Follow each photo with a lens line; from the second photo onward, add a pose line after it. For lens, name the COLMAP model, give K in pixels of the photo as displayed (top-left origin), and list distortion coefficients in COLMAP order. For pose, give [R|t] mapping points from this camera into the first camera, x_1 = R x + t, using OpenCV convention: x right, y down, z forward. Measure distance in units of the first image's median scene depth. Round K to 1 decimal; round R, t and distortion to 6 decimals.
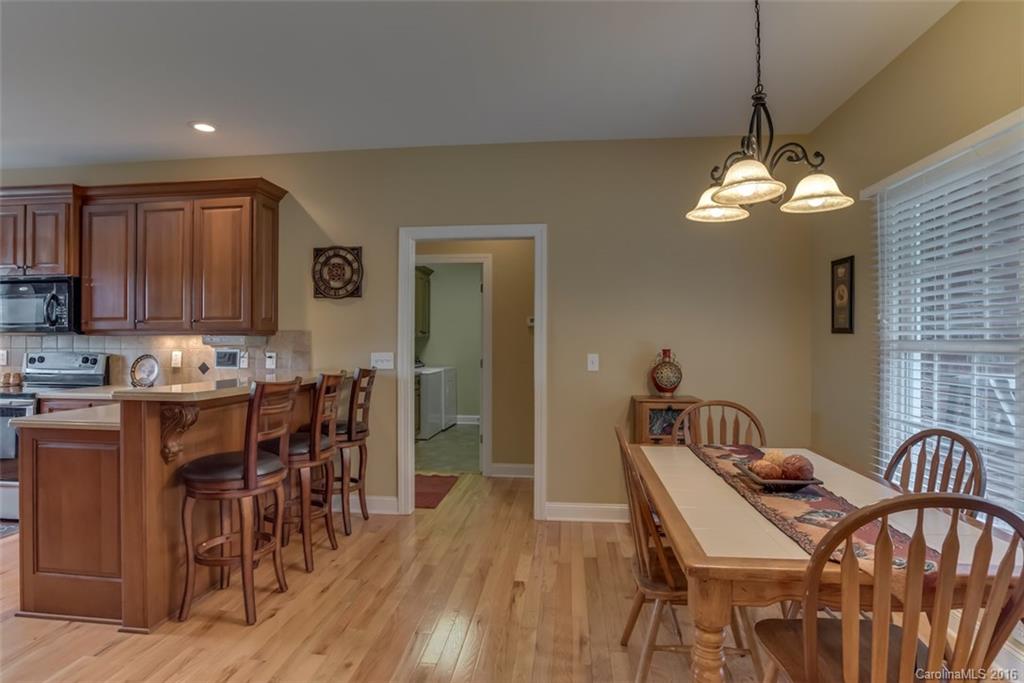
lens RADIAL K [[514.7, 0, 509.3], [0, 514.7, 341.3], [0, 0, 1]] dist [0.000839, 0.000167]
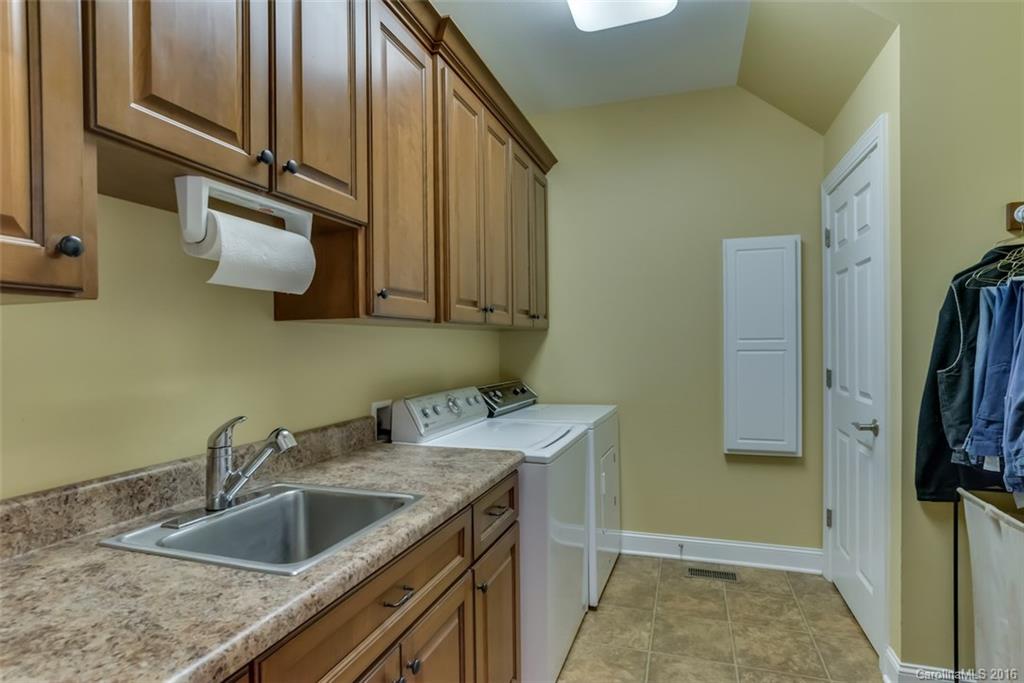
lens RADIAL K [[514.7, 0, 513.4], [0, 514.7, 343.9], [0, 0, 1]] dist [0.000839, 0.000167]
pose [[0.975245, -0.014377, -0.220658, -0.095866], [0.014623, 0.999893, -0.000518, 0.002581], [0.220642, -0.002722, 0.975351, 0.619337]]
